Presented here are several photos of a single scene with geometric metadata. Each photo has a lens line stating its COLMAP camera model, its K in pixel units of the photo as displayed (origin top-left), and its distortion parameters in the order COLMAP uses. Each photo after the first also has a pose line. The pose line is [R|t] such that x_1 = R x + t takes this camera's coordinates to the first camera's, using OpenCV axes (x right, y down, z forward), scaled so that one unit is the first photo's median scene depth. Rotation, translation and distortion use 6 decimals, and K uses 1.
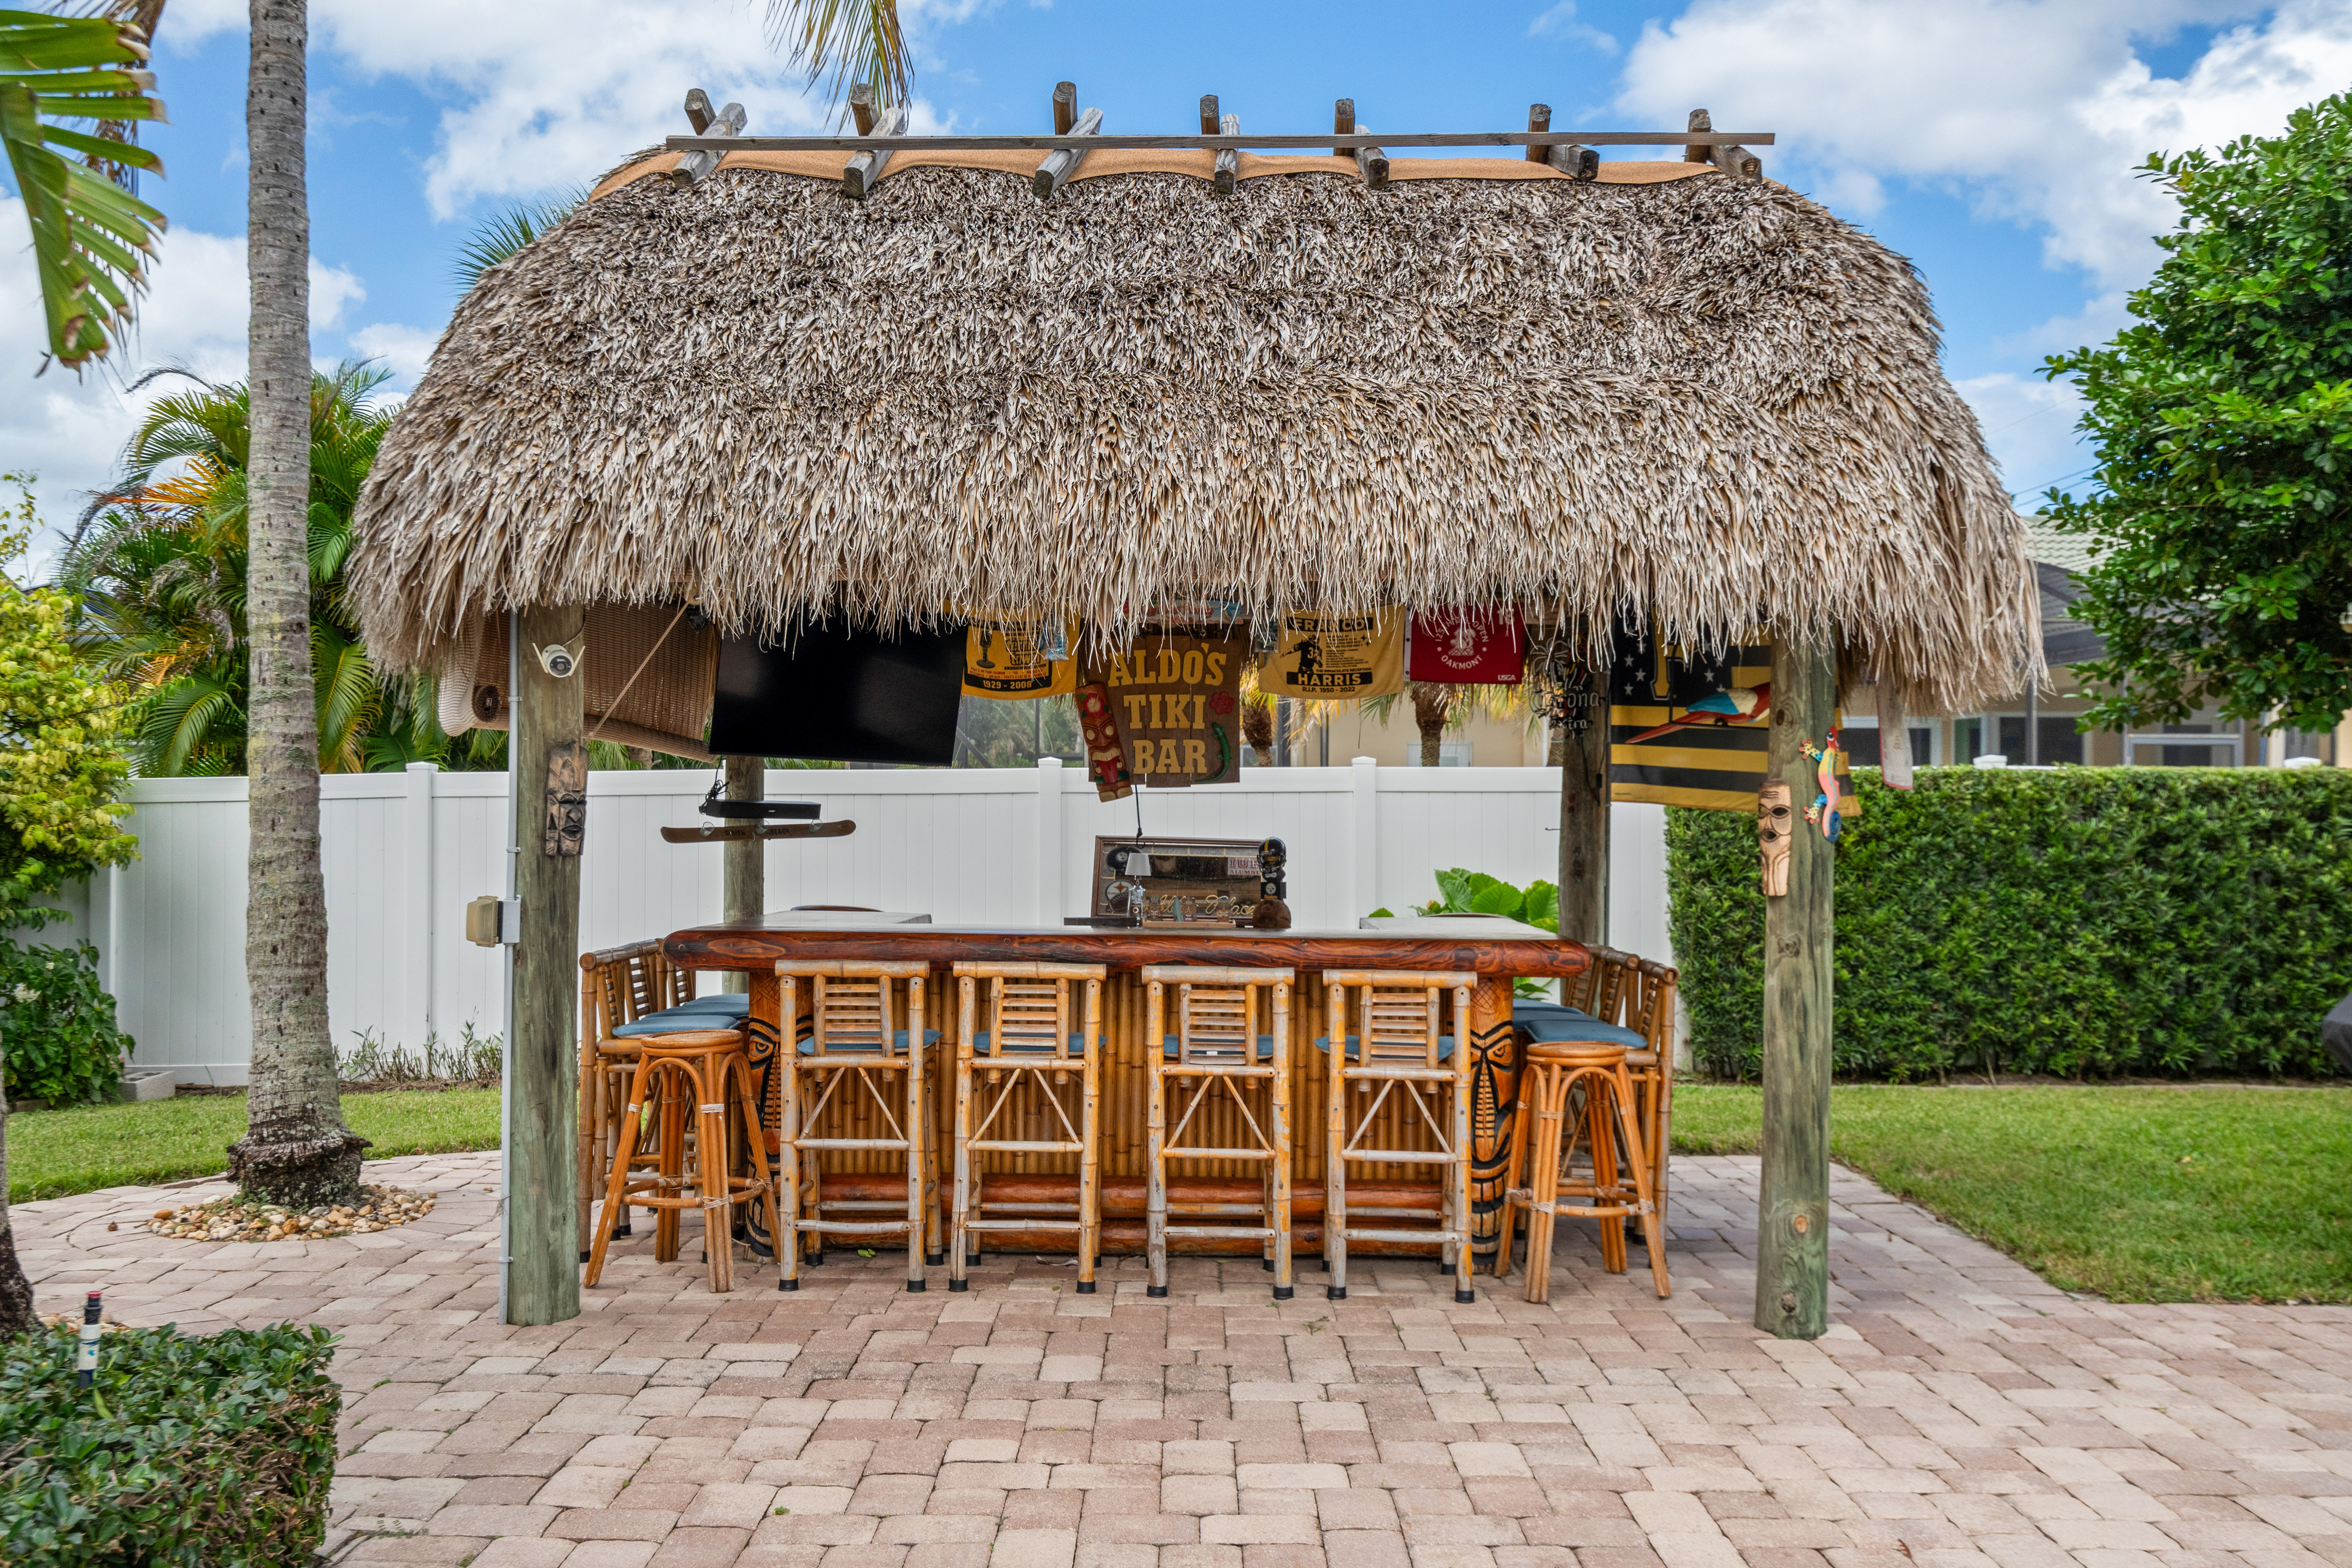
lens RADIAL K [[2013.8, 0, 1235.1], [0, 2013.8, 794.2], [0, 0, 1]] dist [0.001053, -0.004677]
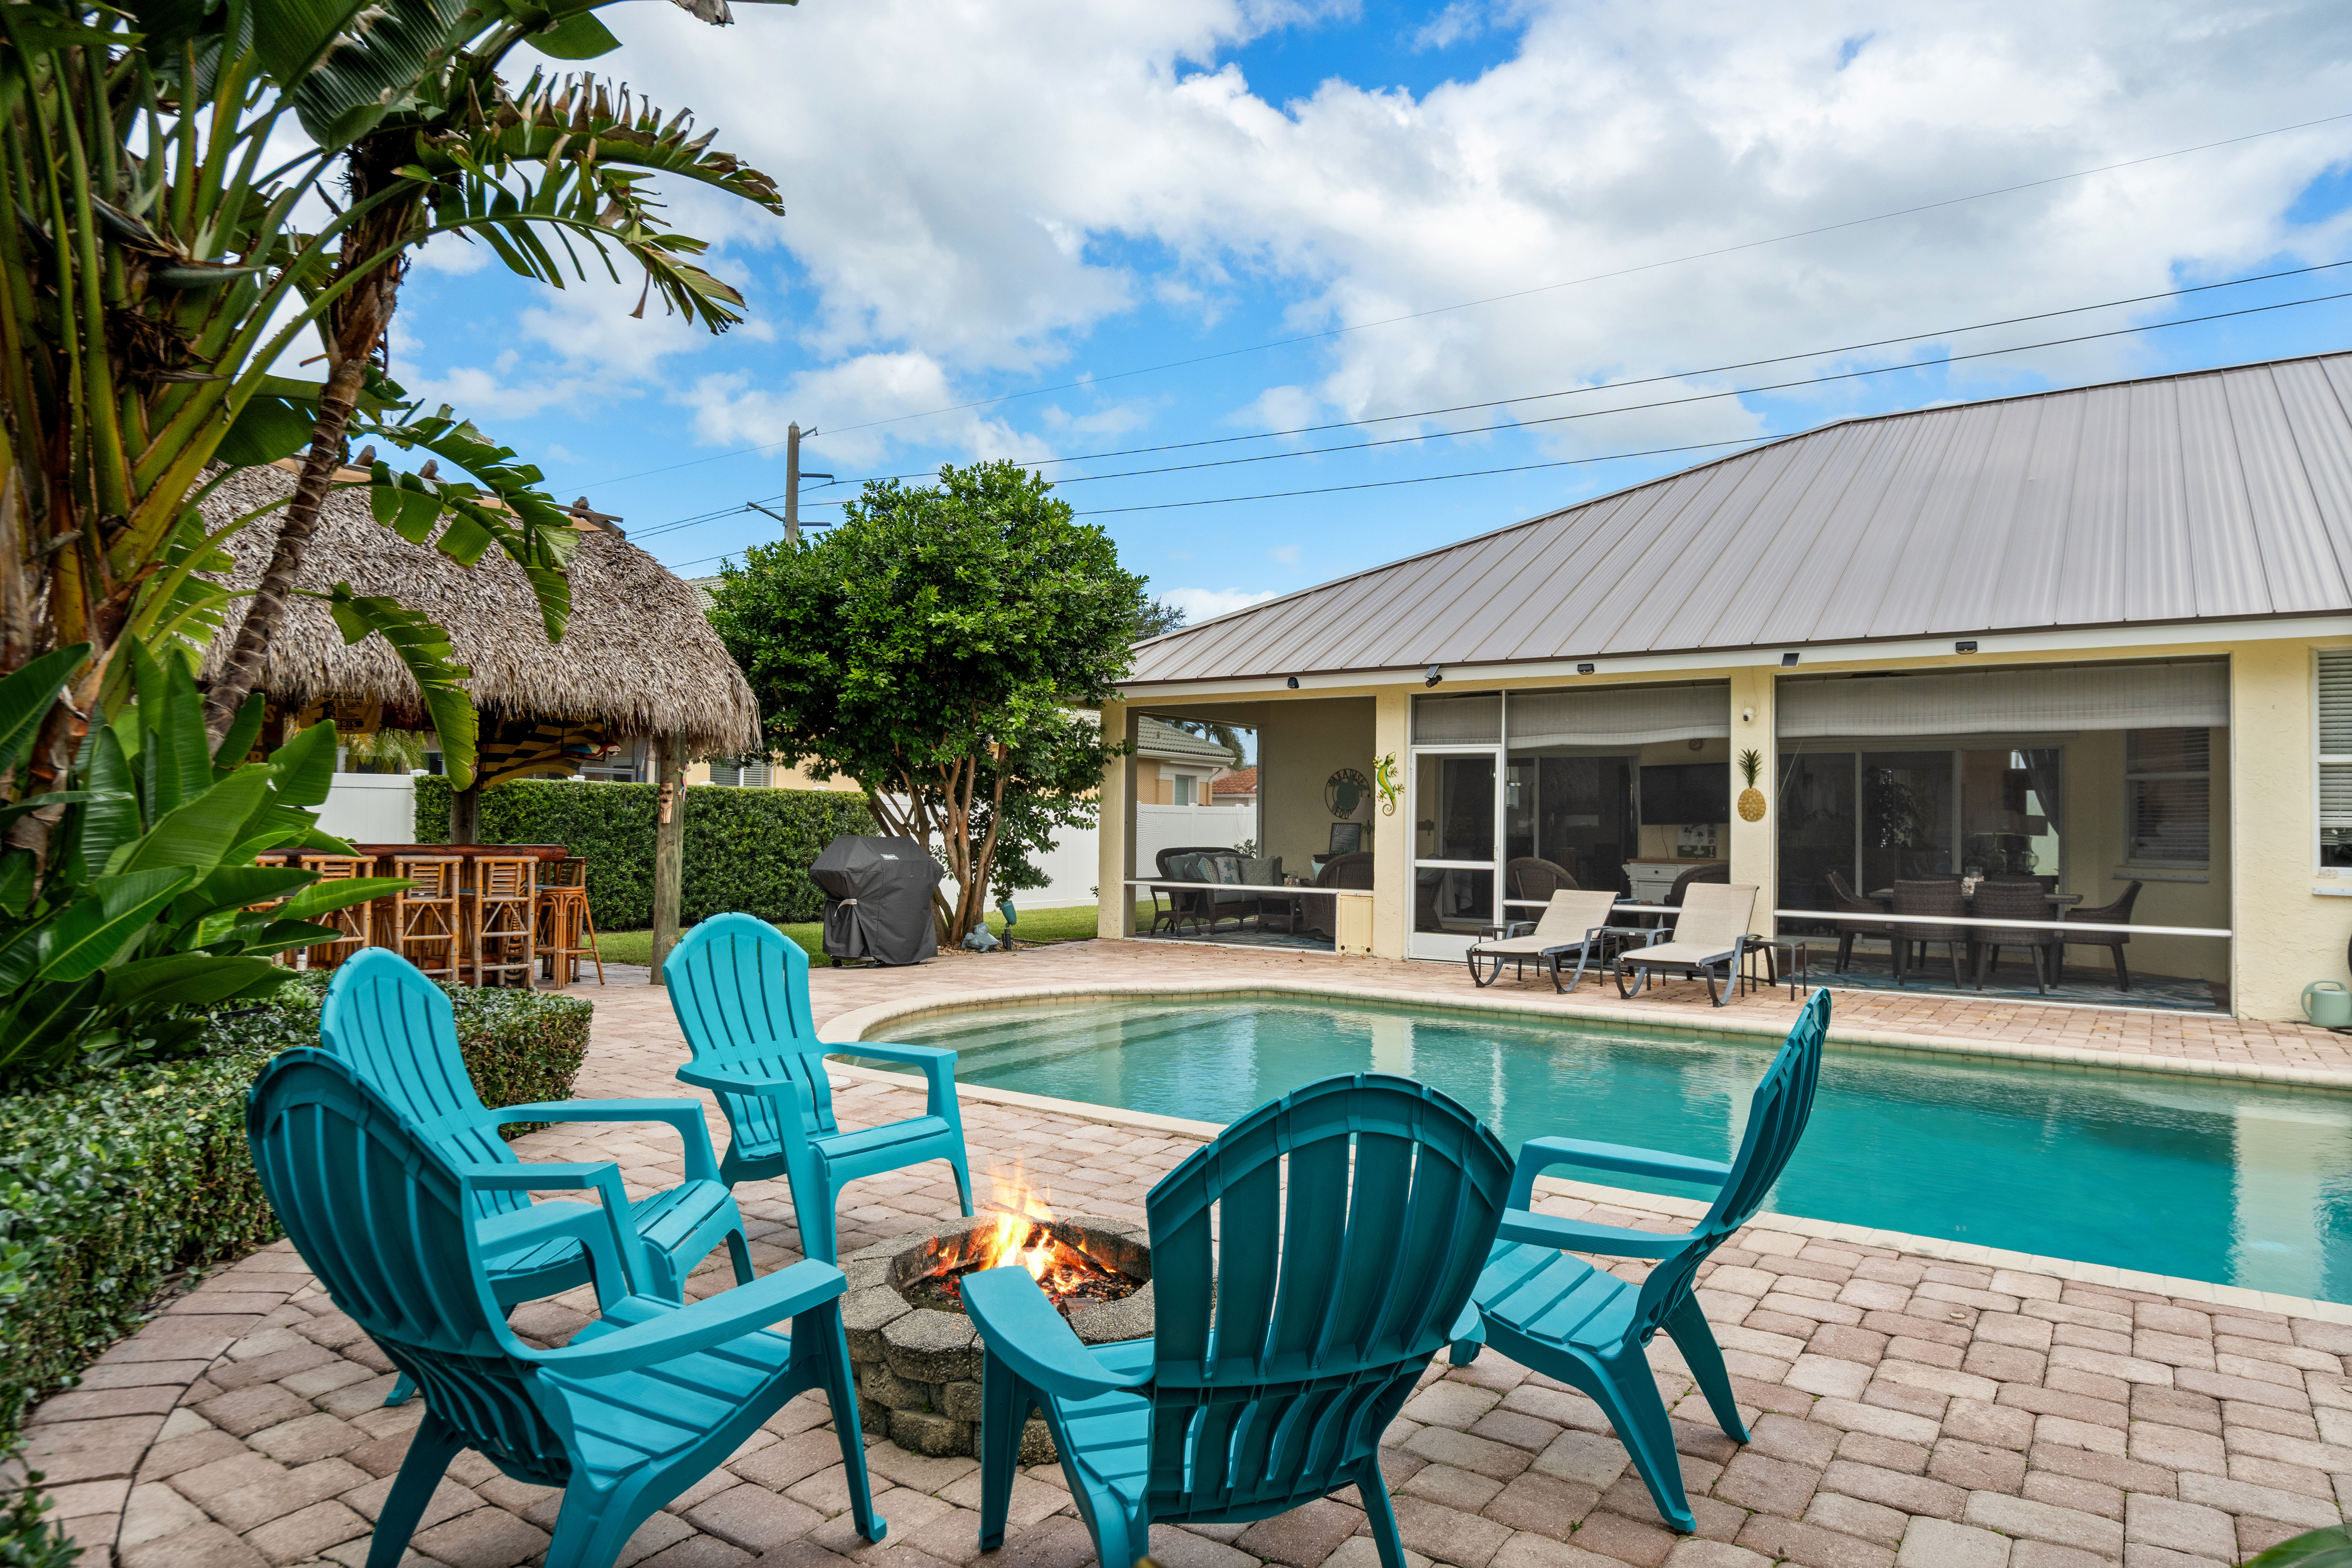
lens RADIAL K [[1431.3, 0, 1176.5], [0, 1431.3, 793.6], [0, 0, 1]] dist [0.008908, 0.000943]
pose [[0.586675, 0.023831, 0.809472, -0.832202], [-0.013443, 0.999716, -0.019688, 0.036271], [-0.809711, 0.000669, 0.586828, -0.643641]]
